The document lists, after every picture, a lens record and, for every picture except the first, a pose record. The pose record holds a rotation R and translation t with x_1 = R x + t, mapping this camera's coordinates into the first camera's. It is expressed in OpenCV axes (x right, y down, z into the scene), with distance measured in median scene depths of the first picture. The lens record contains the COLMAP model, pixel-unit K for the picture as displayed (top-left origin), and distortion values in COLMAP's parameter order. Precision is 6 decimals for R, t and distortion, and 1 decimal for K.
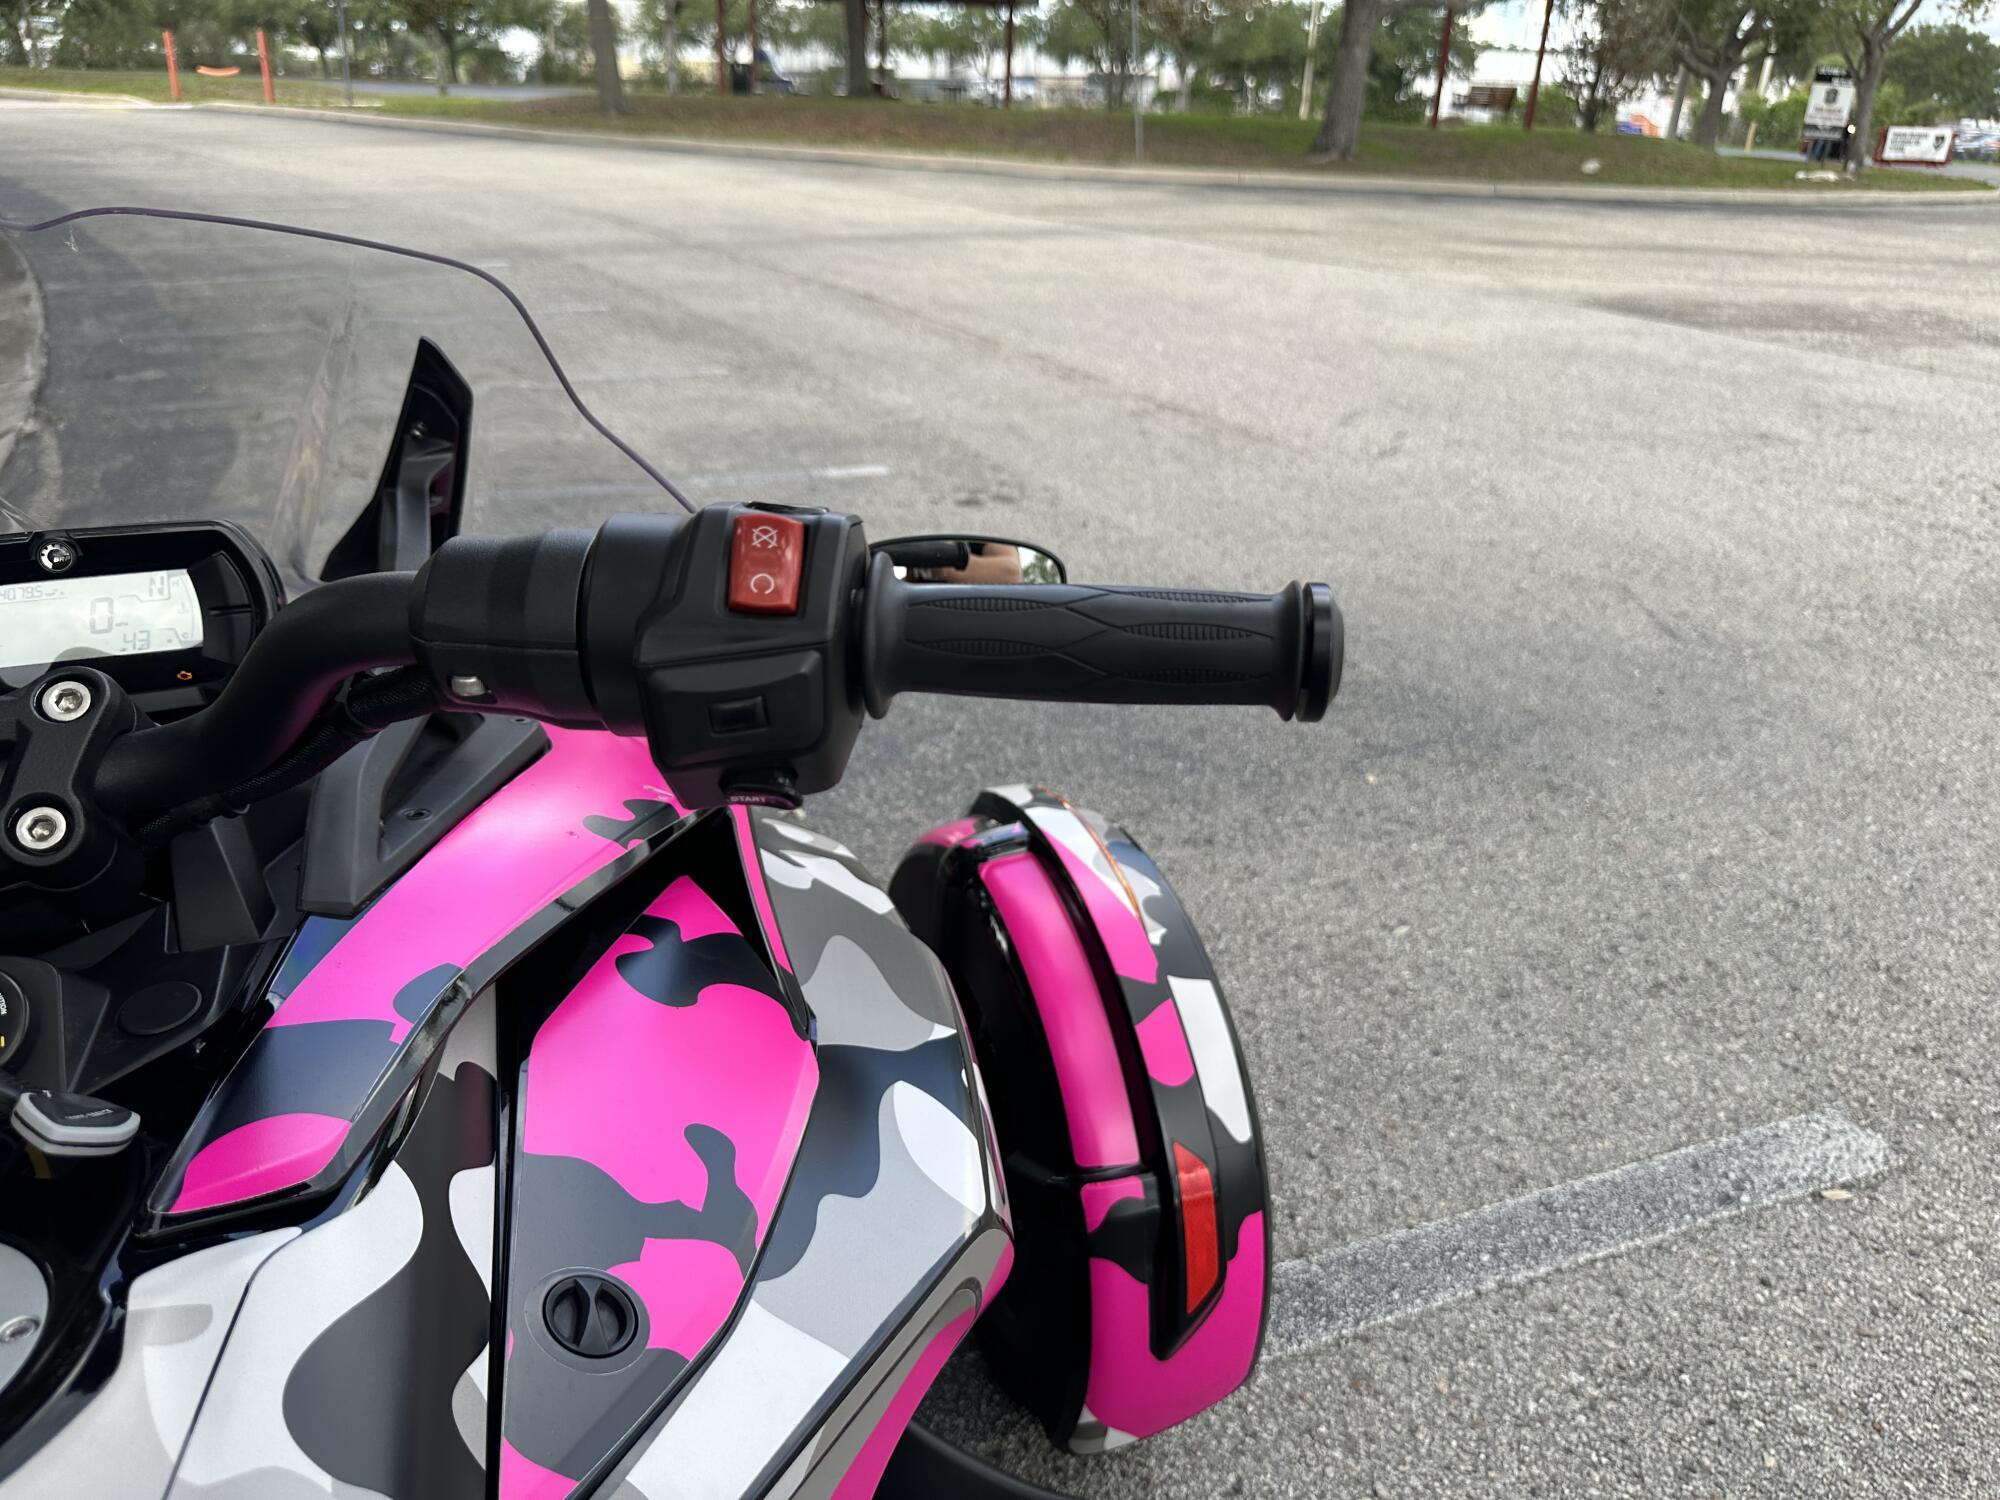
lens RADIAL K [[1417.4, 0, 991.2], [0, 1417.4, 744.1], [0, 0, 1]] dist [0.008912, -0.027708]
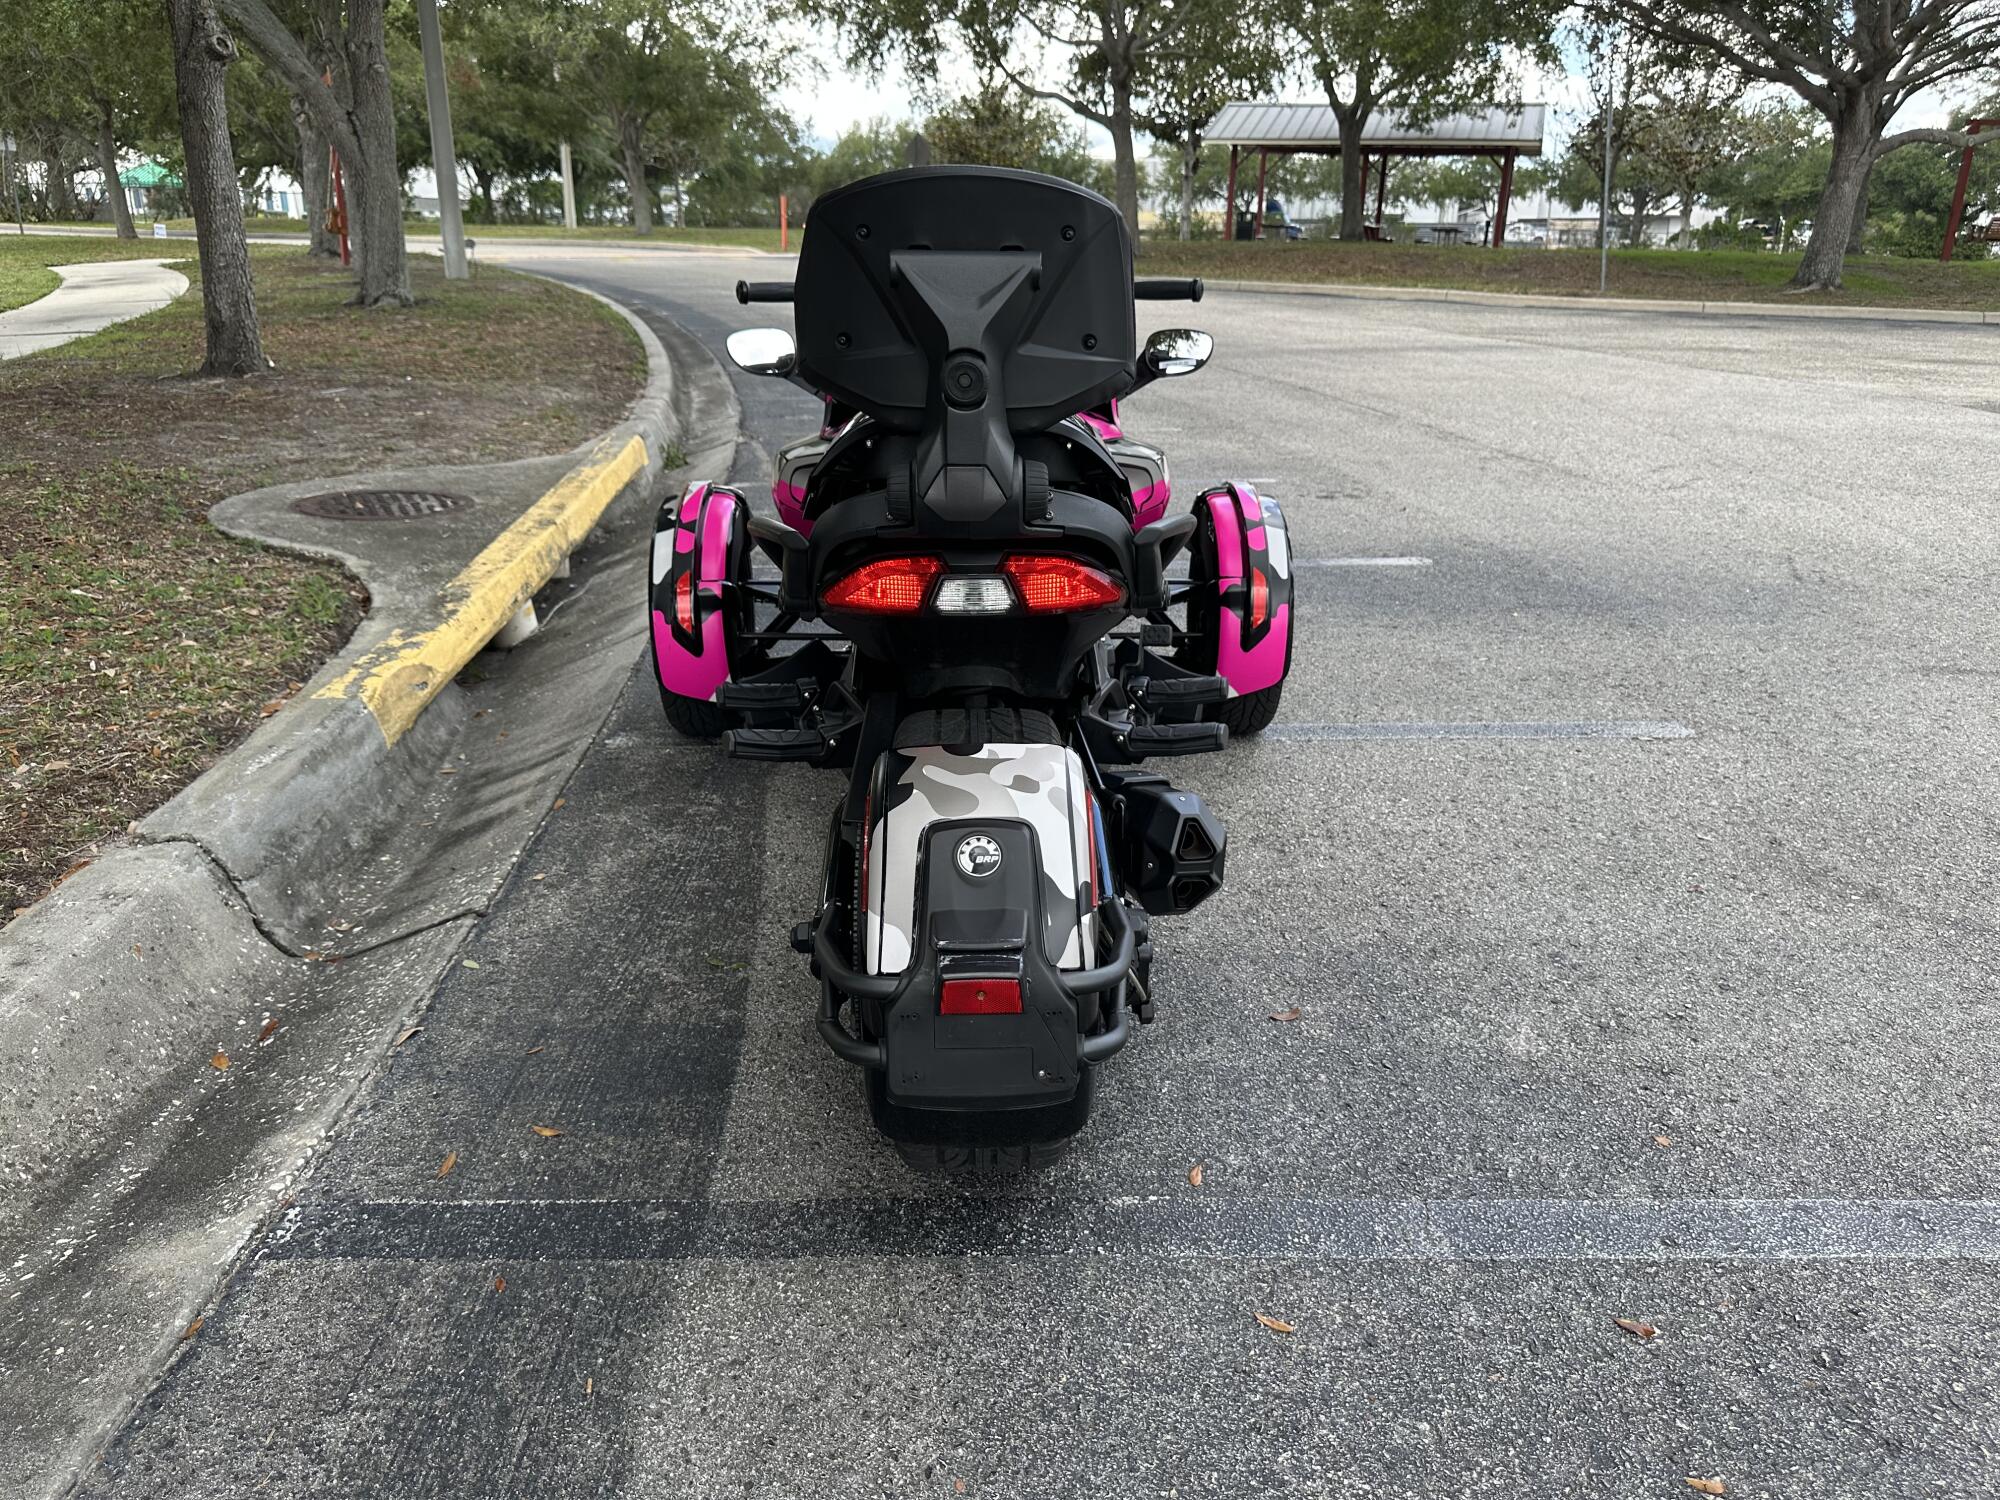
lens RADIAL K [[1417.4, 0, 1010.6], [0, 1417.4, 752.3], [0, 0, 1]] dist [0.008912, -0.027708]
pose [[0.949111, 0.090256, -0.301733, 0.367450], [-0.115532, 0.991044, -0.066965, 0.589709], [0.292986, 0.098418, 0.951038, -1.182365]]
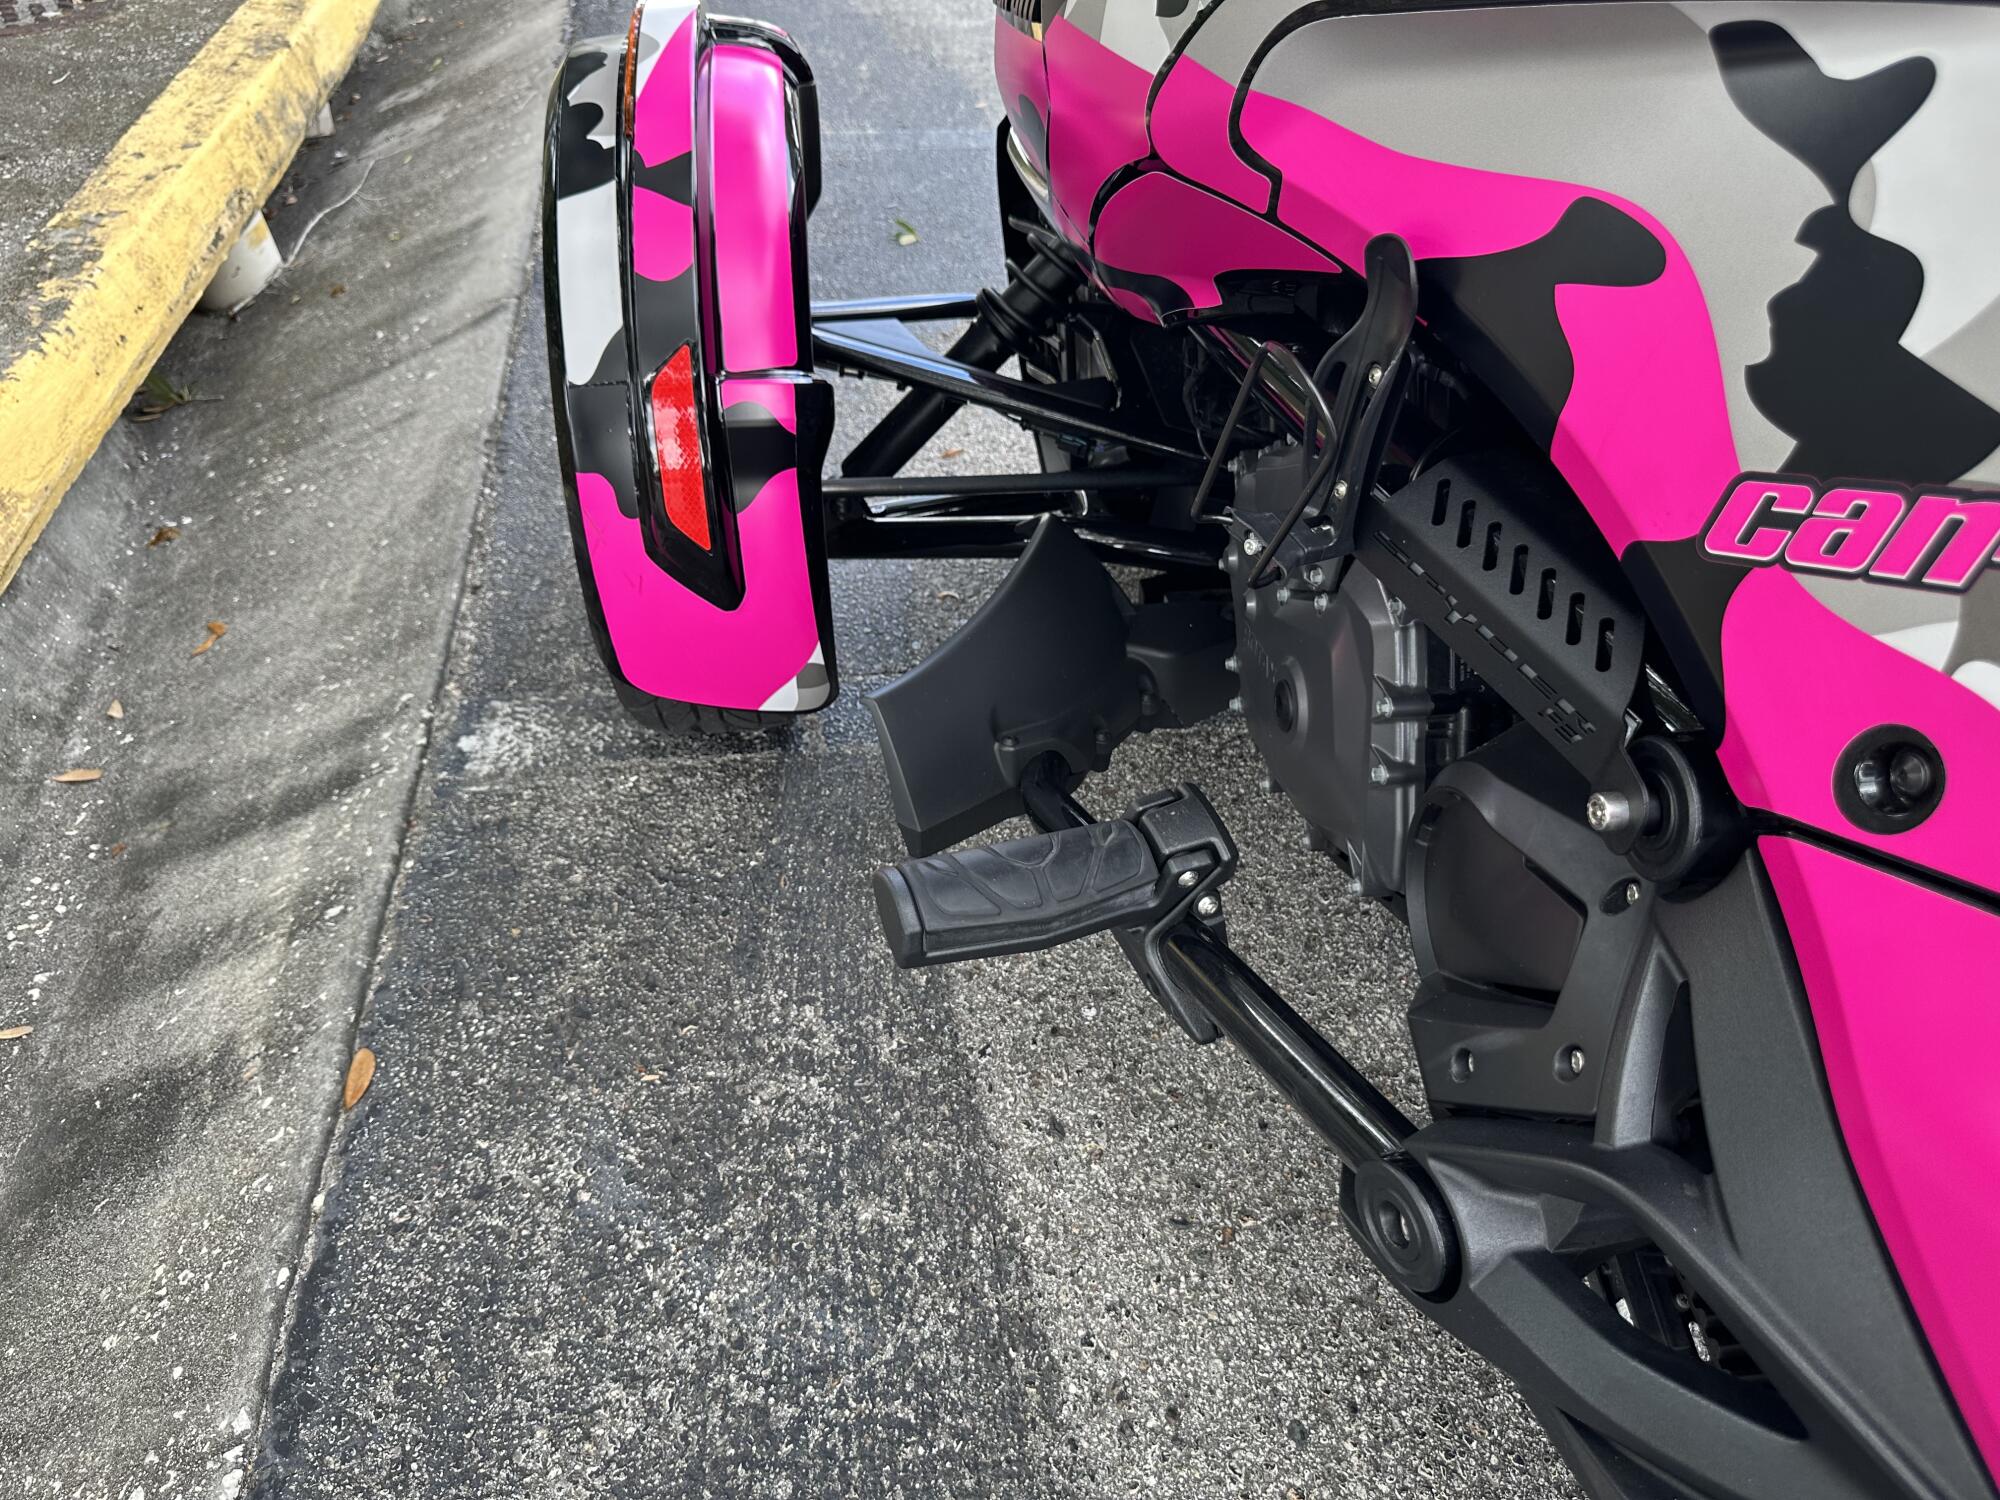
lens RADIAL K [[1417.4, 0, 970.7], [0, 1417.4, 755.0], [0, 0, 1]] dist [0.008912, -0.027708]
pose [[0.968894, 0.160243, -0.188592, -0.368609], [-0.108212, 0.959669, 0.259471, 0.276808], [0.222565, -0.230992, 0.947158, -0.116021]]
